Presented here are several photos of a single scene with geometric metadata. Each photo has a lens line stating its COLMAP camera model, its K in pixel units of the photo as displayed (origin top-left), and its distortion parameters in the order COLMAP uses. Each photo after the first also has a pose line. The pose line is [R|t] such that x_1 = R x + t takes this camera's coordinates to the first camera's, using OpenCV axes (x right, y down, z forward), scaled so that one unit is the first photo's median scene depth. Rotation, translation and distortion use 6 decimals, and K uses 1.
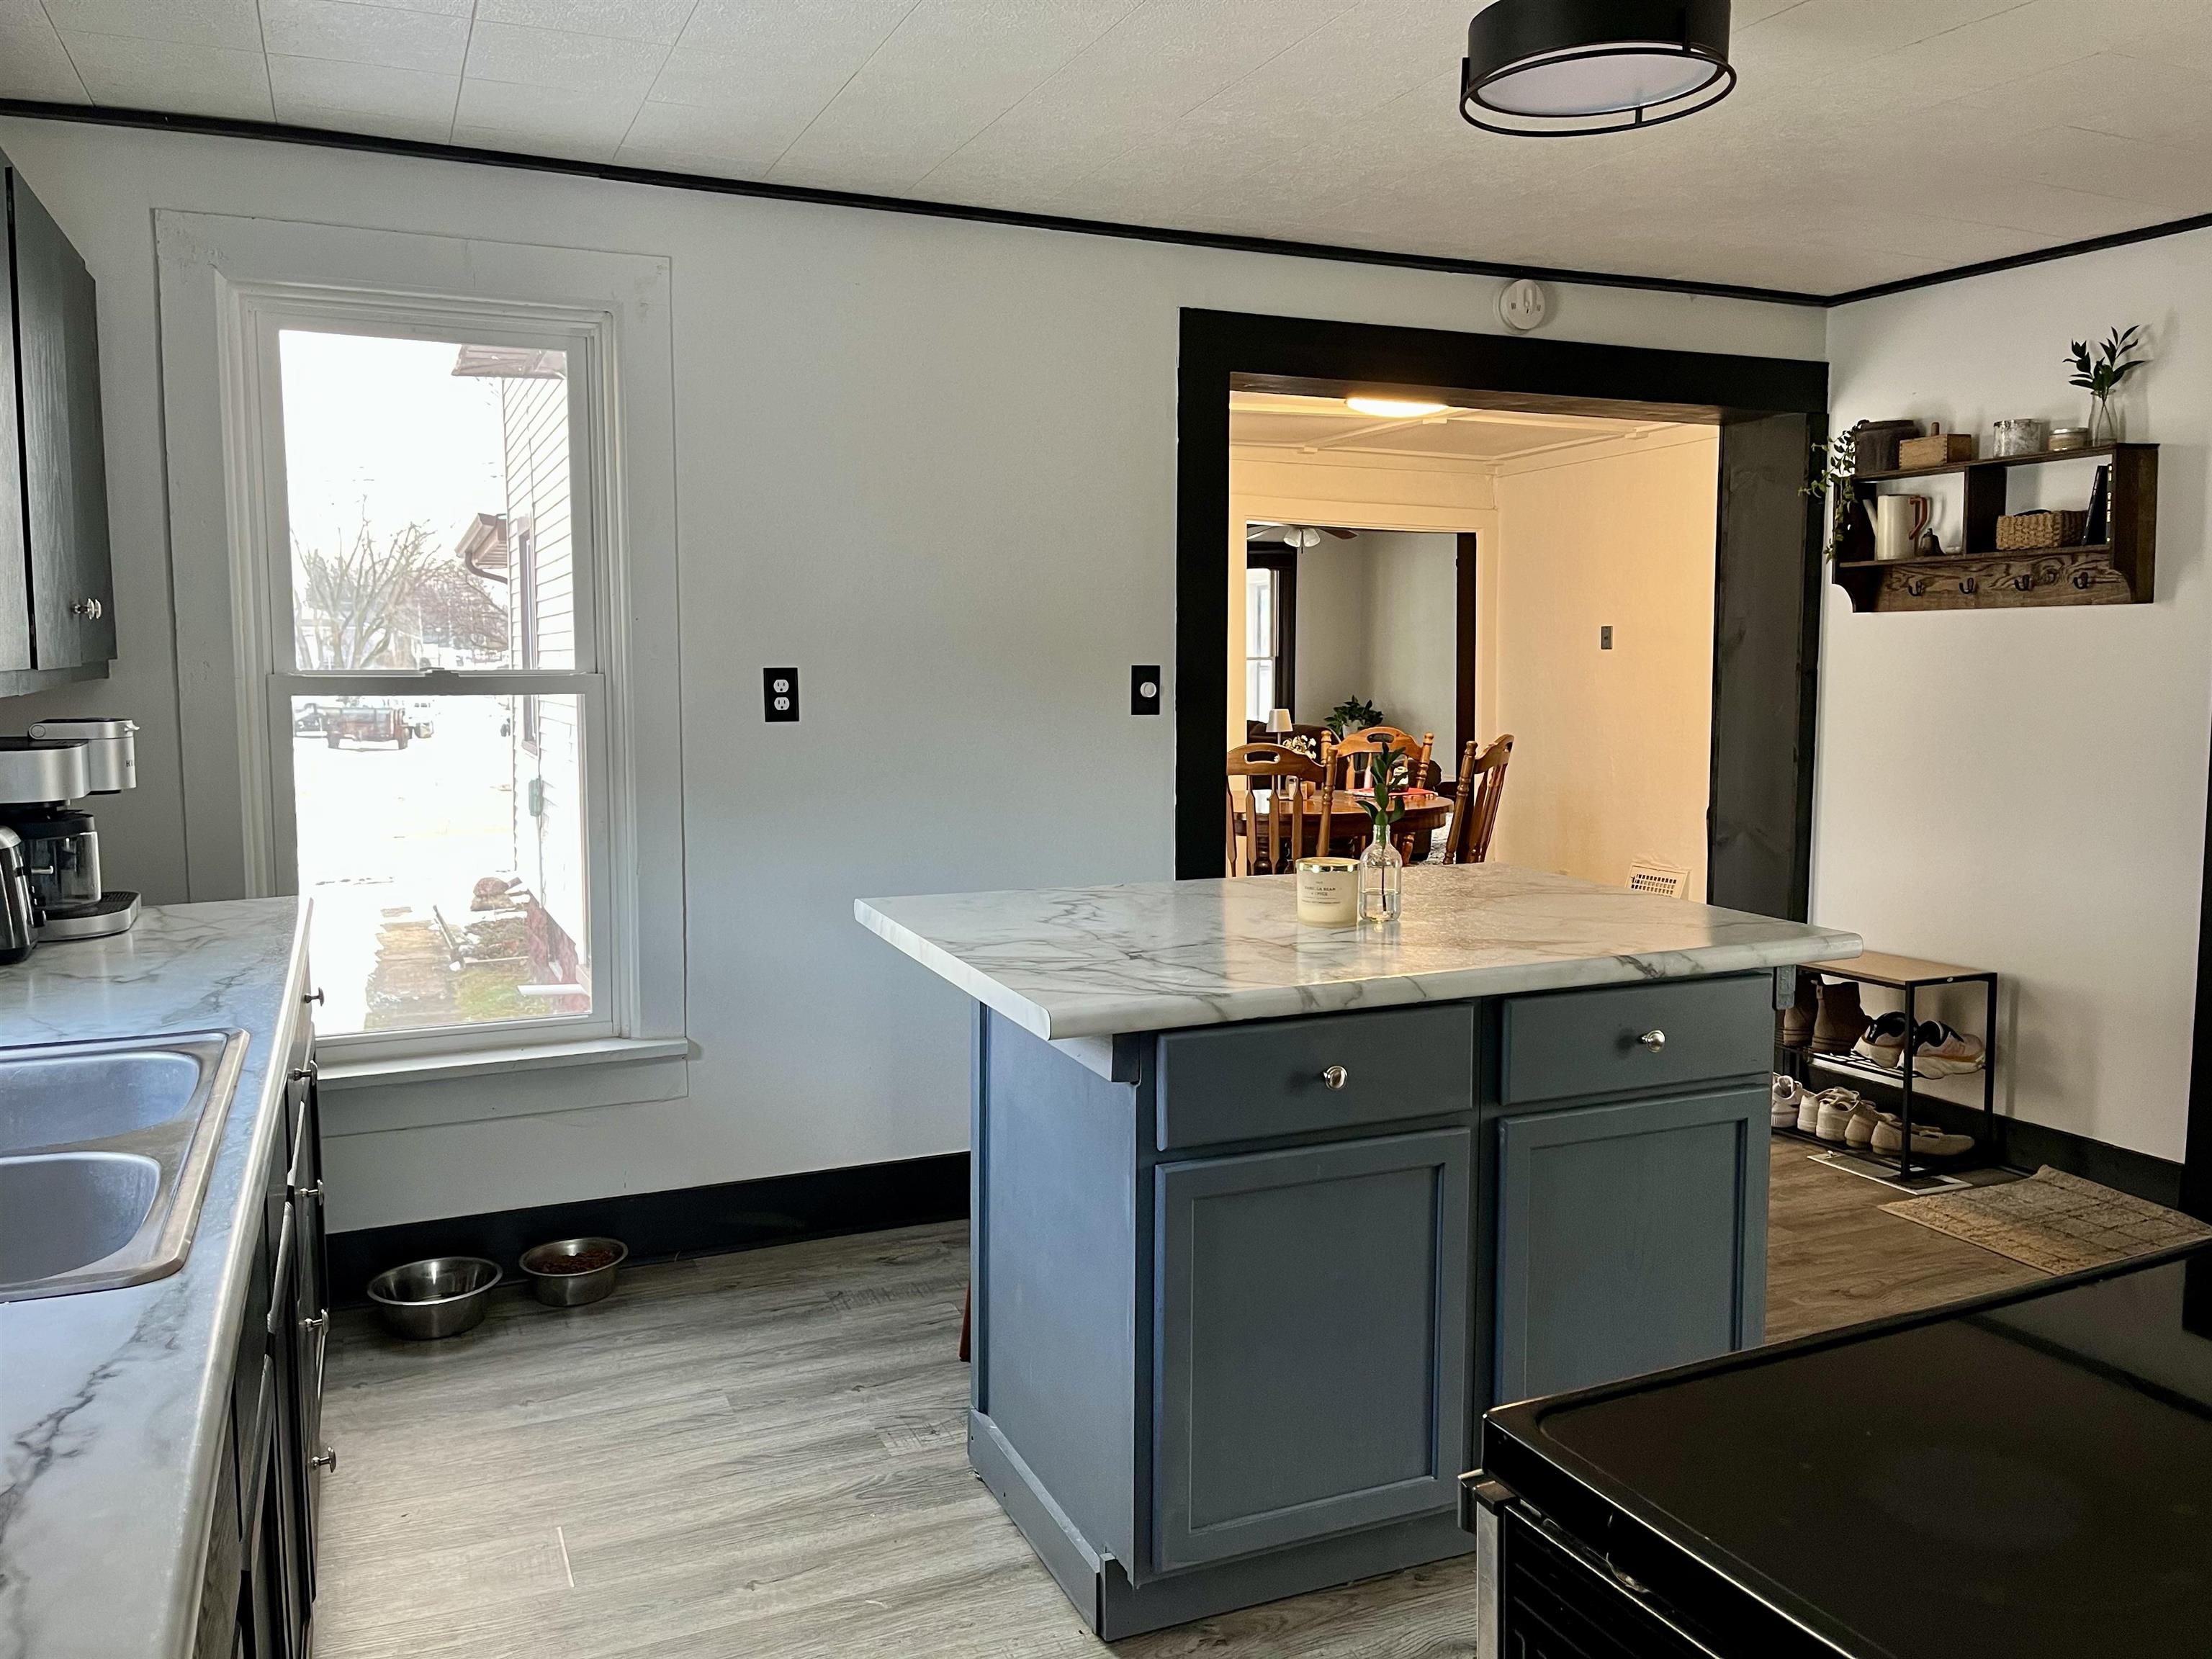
lens RADIAL K [[1681.3, 0, 1100.1], [0, 1681.3, 806.4], [0, 0, 1]] dist [0.064663, -0.088329]
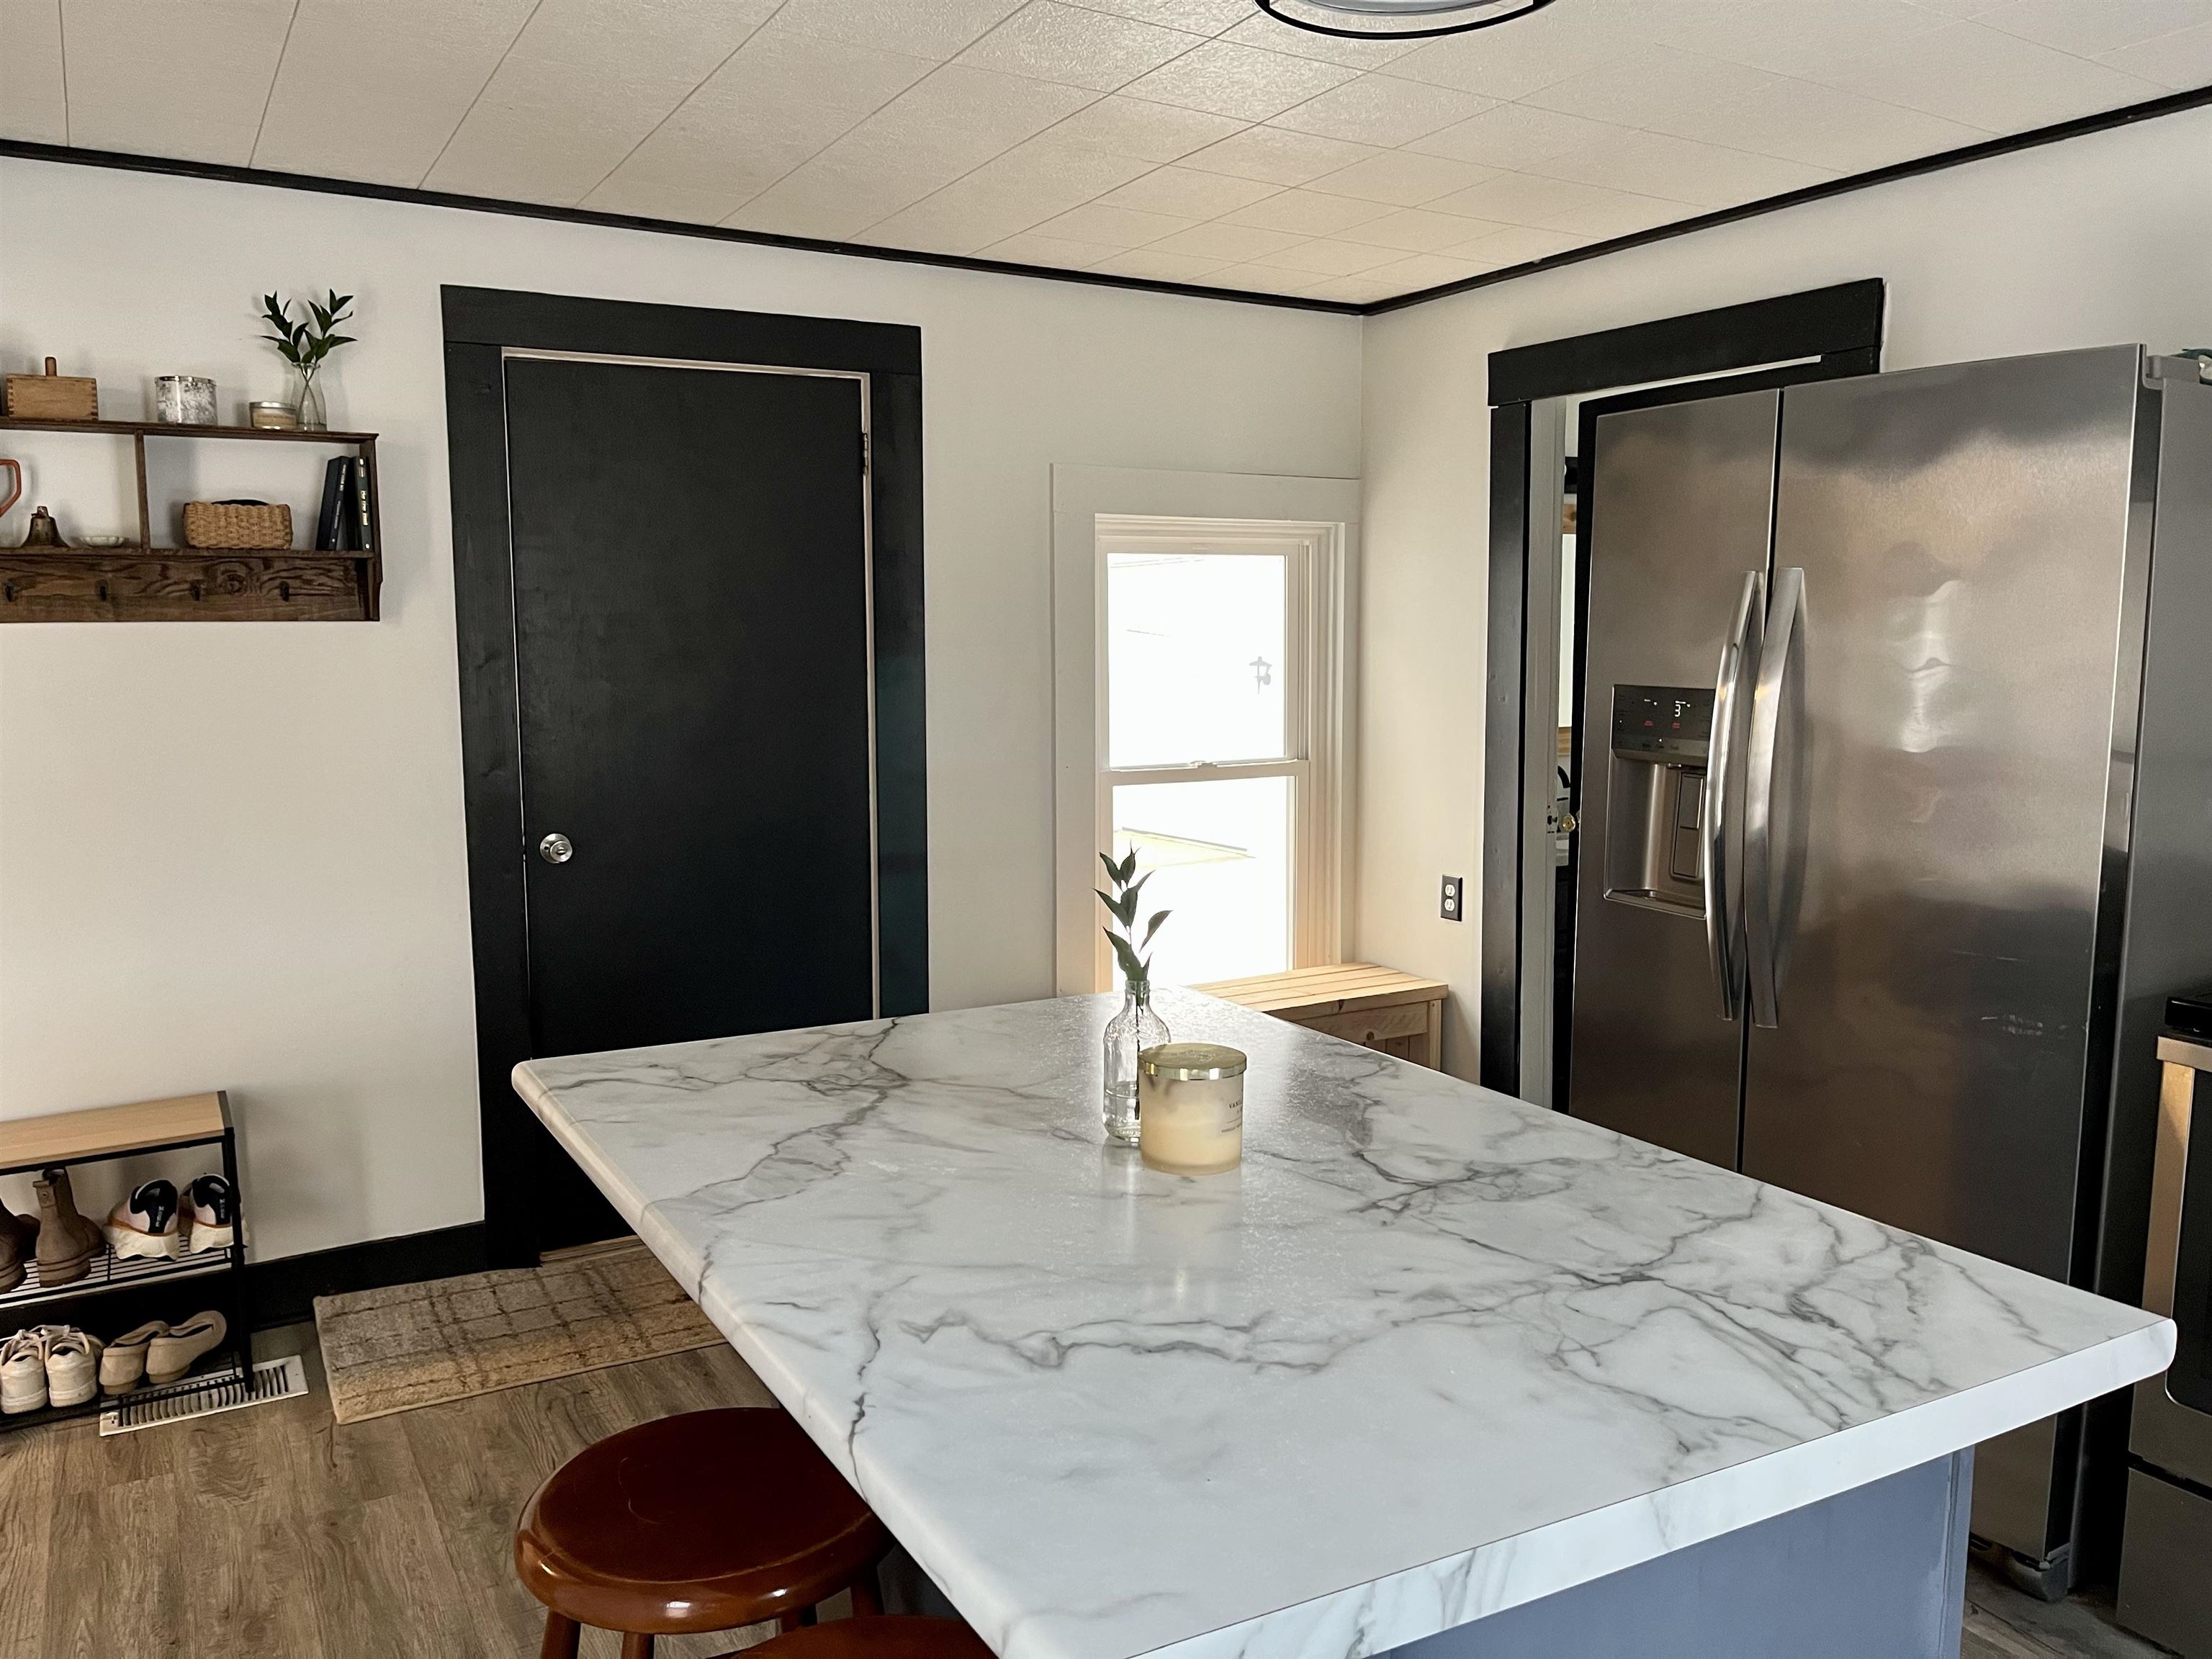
lens RADIAL K [[1681.3, 0, 1087.2], [0, 1681.3, 823.3], [0, 0, 1]] dist [0.064663, -0.088329]
pose [[-0.106204, -0.110246, 0.988214, -0.282724], [0.097176, 0.987926, 0.120658, -0.082205], [-0.989584, 0.108846, -0.094208, 0.696570]]
